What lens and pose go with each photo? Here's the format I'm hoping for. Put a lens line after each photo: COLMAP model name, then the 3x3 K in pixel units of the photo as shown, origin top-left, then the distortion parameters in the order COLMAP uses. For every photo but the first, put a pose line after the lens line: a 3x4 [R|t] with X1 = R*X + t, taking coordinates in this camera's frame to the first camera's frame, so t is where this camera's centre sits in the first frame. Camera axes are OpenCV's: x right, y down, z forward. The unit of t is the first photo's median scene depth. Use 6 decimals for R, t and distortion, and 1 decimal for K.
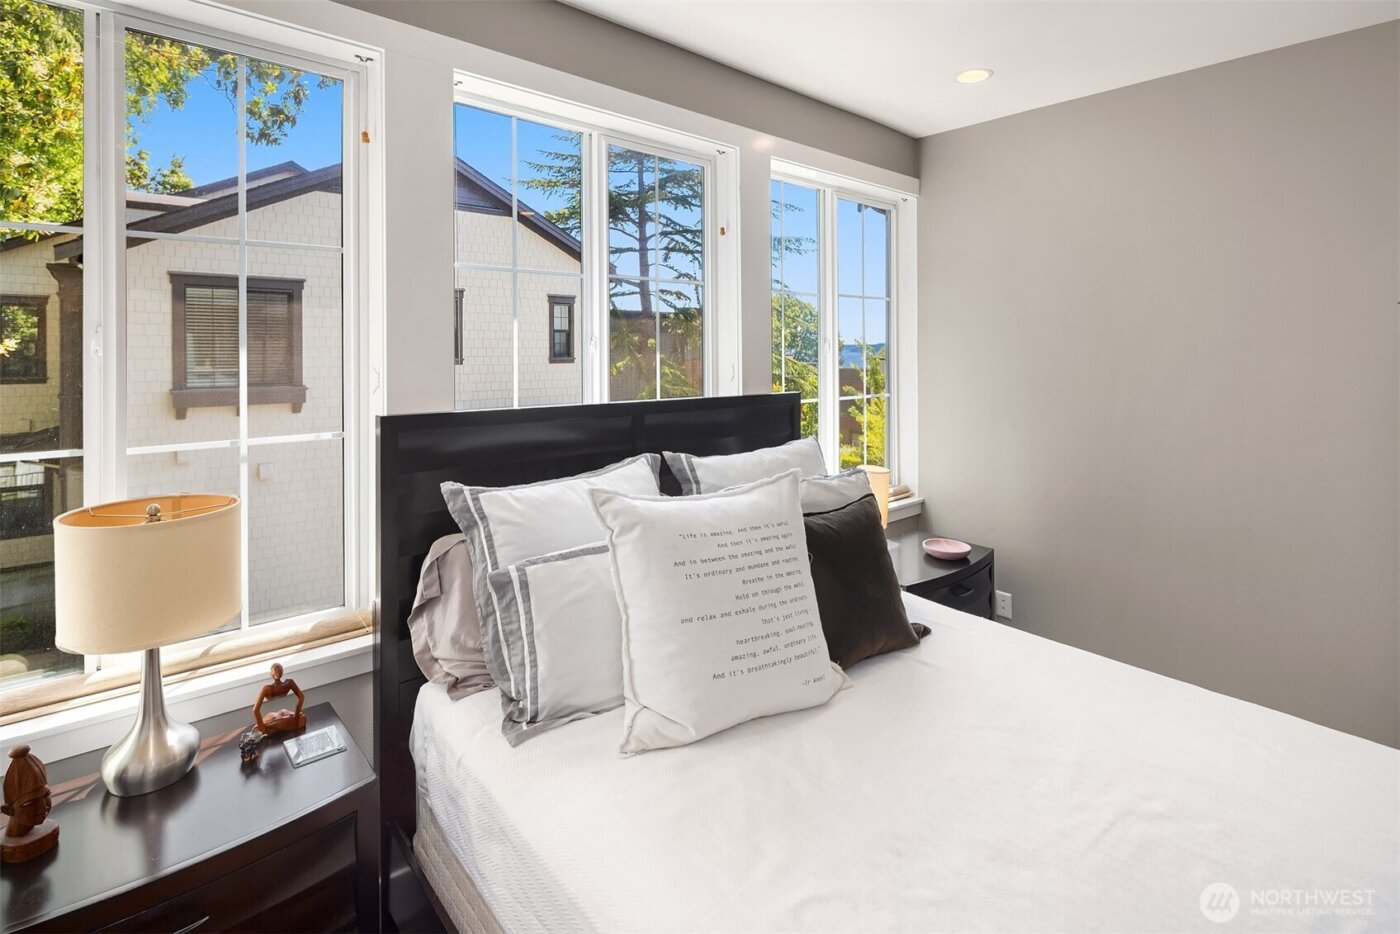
lens RADIAL K [[693.4, 0, 712.9], [0, 693.4, 343.3], [0, 0, 1]] dist [0.003332, -0.007600]
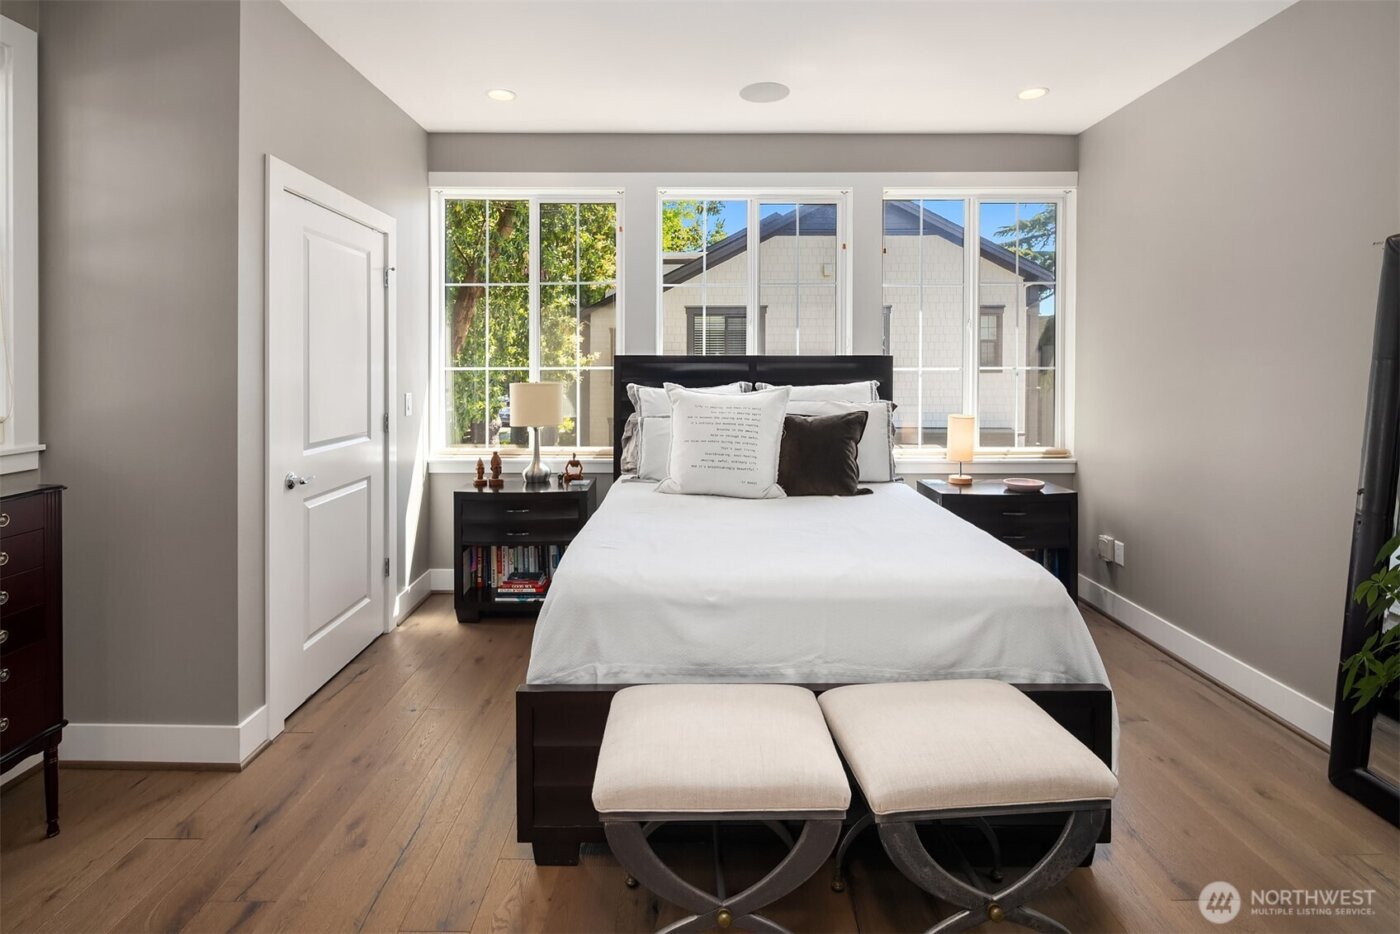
lens RADIAL K [[693.4, 0, 664.9], [0, 693.4, 364.2], [0, 0, 1]] dist [0.003332, -0.007600]
pose [[0.726884, -0.006240, -0.686732, 1.055714], [0.006429, 0.999977, -0.002281, 0.124531], [0.686730, -0.002757, 0.726907, -0.464436]]
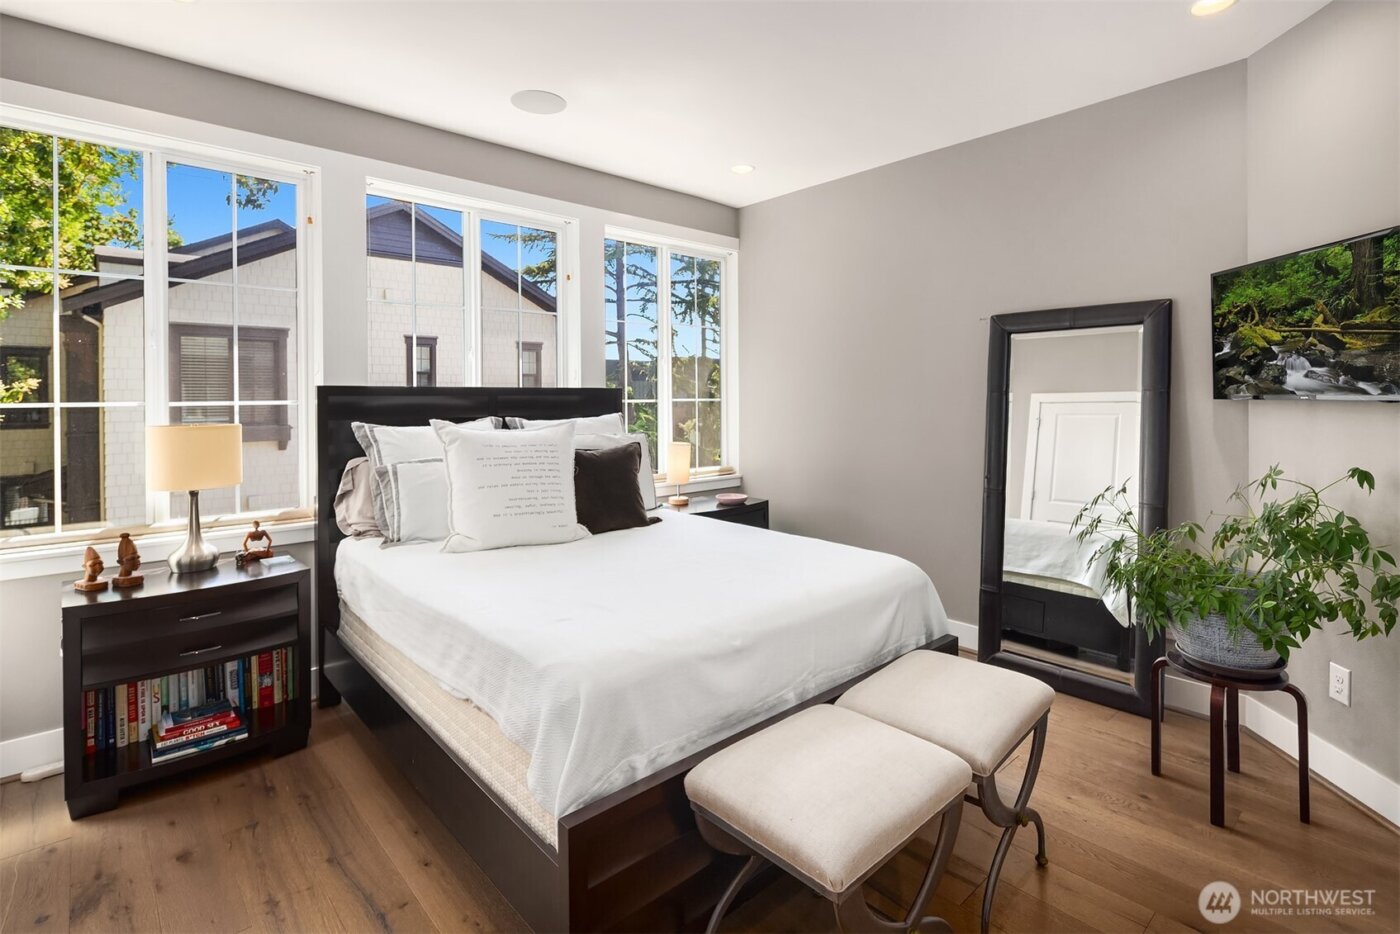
lens RADIAL K [[693.4, 0, 708.4], [0, 693.4, 391.4], [0, 0, 1]] dist [0.003332, -0.007600]
pose [[0.999936, -0.009252, 0.006436, 0.417199], [0.009285, 0.999944, -0.005131, 0.122080], [-0.006388, 0.005191, 0.999966, -0.629604]]
